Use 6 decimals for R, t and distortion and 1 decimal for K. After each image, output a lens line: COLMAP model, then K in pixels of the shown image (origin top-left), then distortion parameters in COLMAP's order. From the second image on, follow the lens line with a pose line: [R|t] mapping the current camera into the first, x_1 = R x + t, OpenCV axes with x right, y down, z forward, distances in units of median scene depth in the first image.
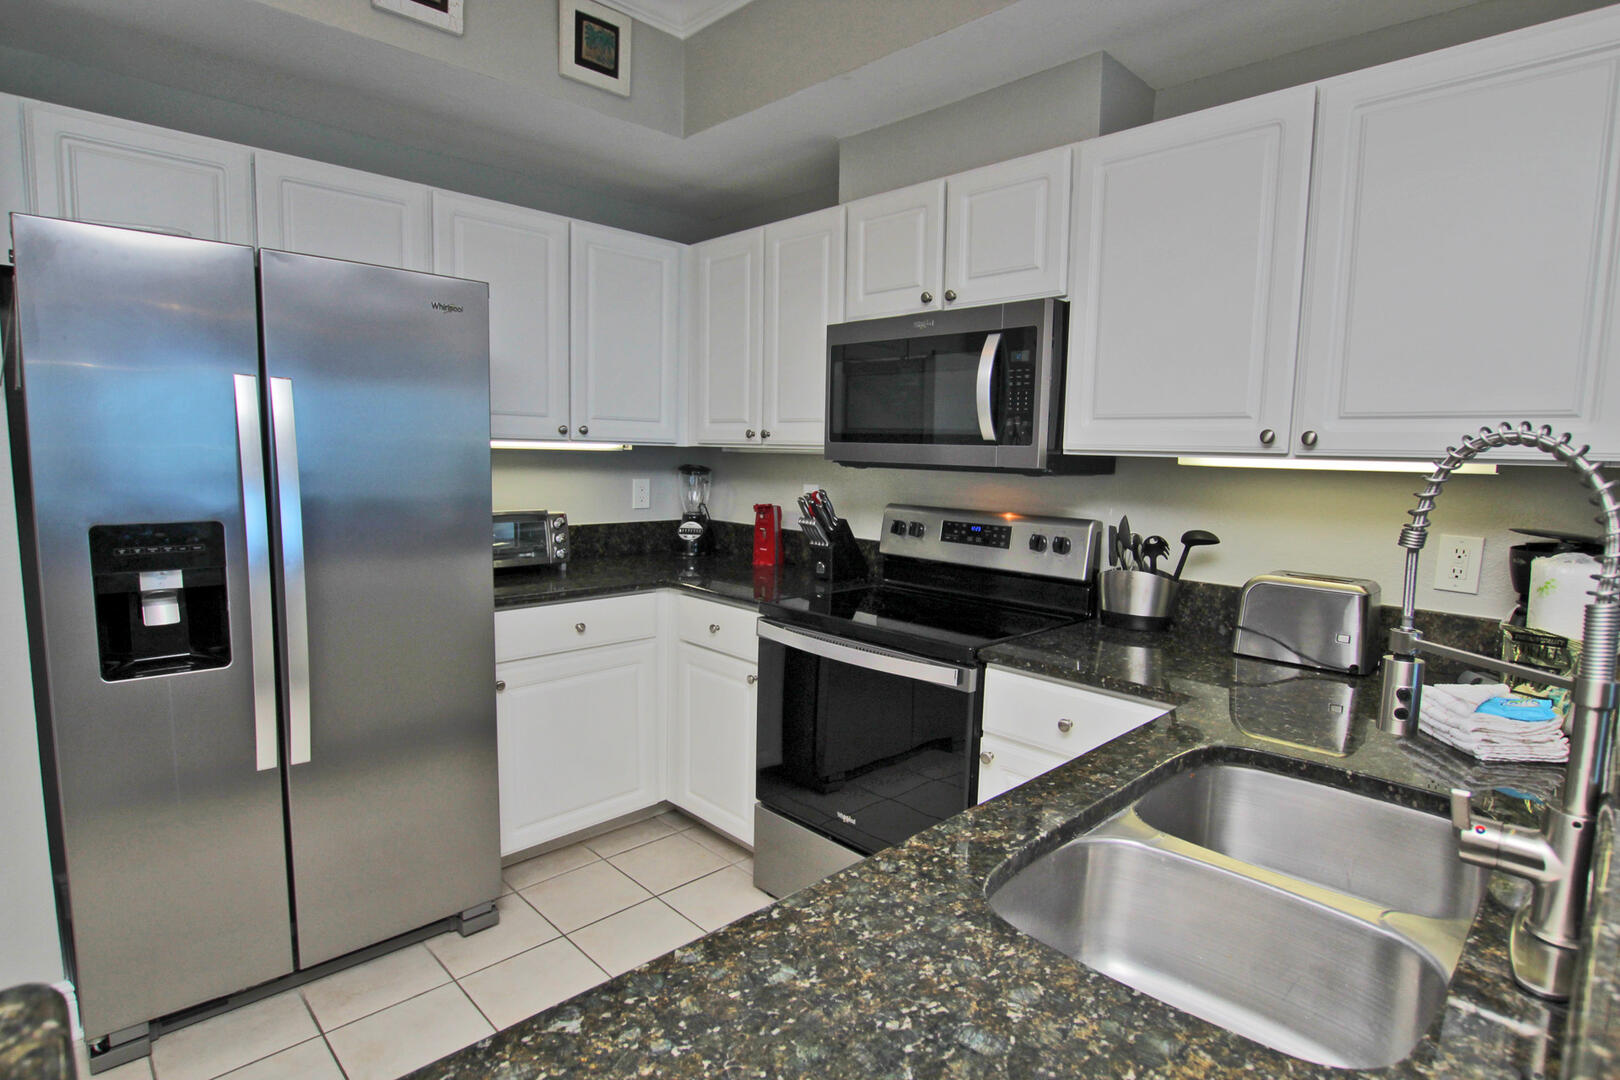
lens RADIAL K [[833.6, 0, 804.8], [0, 833.6, 540.0], [0, 0, 1]] dist [-0.002797, -0.000318]
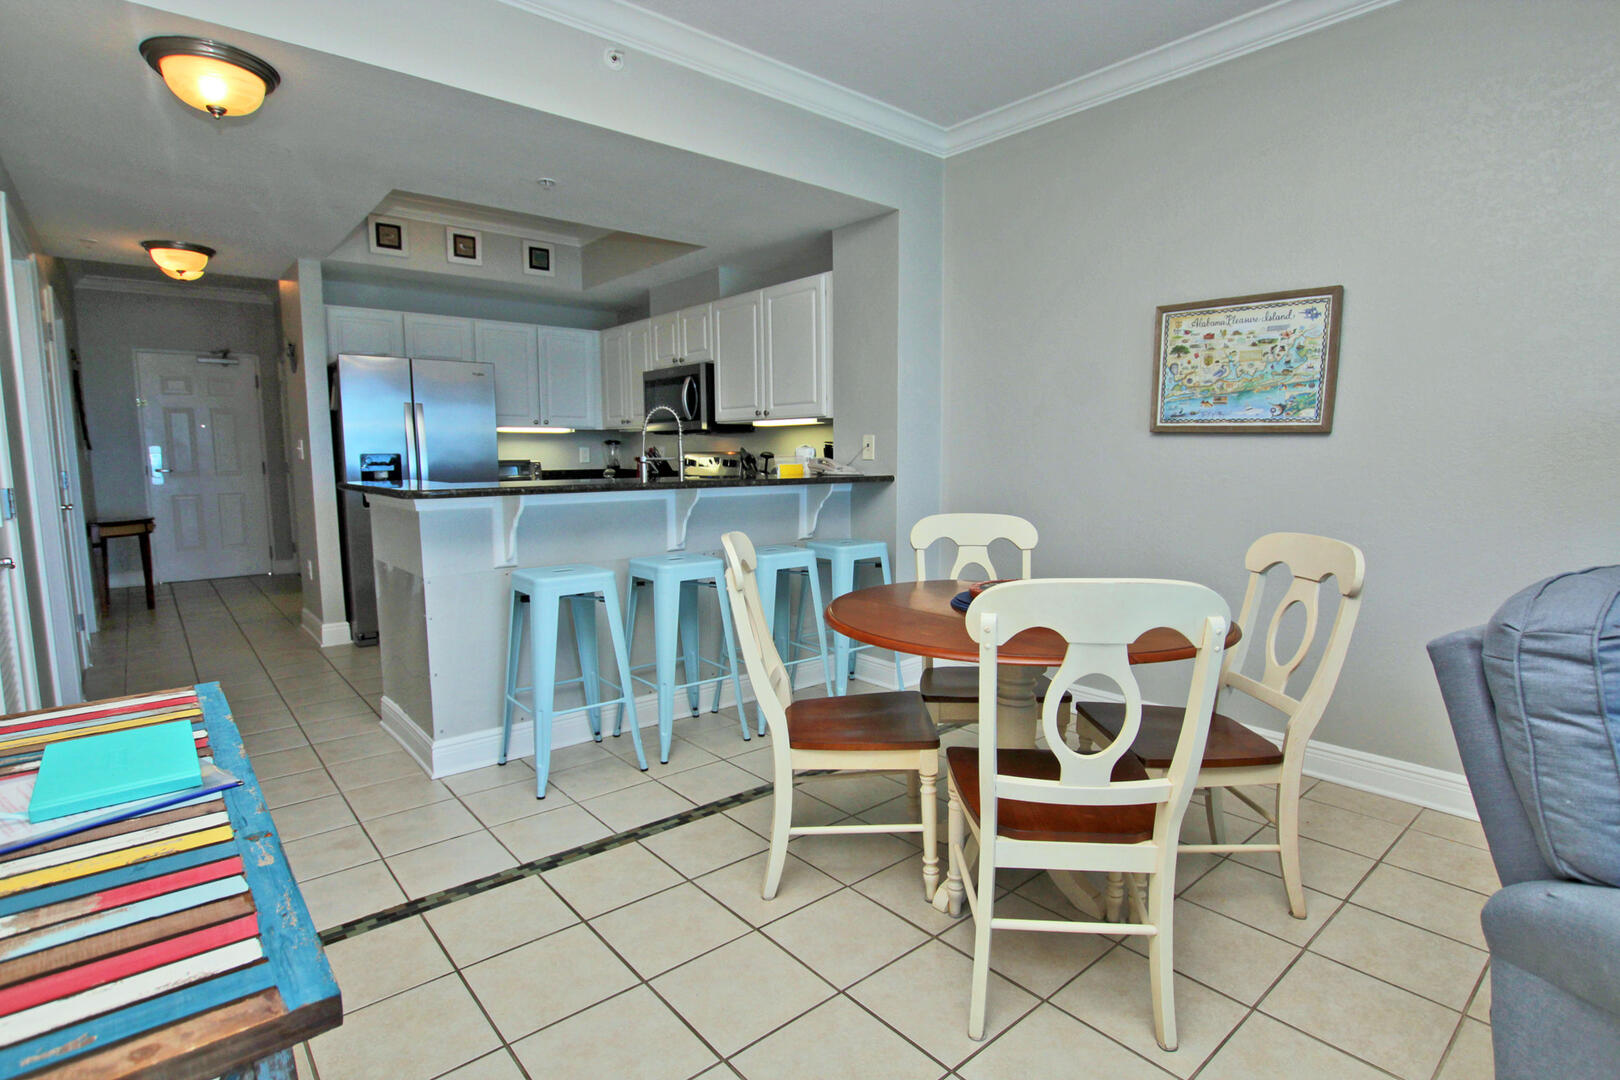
lens RADIAL K [[792.6, 0, 810.7], [0, 792.6, 549.4], [0, 0, 1]] dist [-0.031922, -0.000654]
pose [[0.997451, -0.016274, -0.069476, 0.595732], [0.017346, 0.999739, 0.014852, 0.192515], [0.069216, -0.016019, 0.997473, -1.072068]]
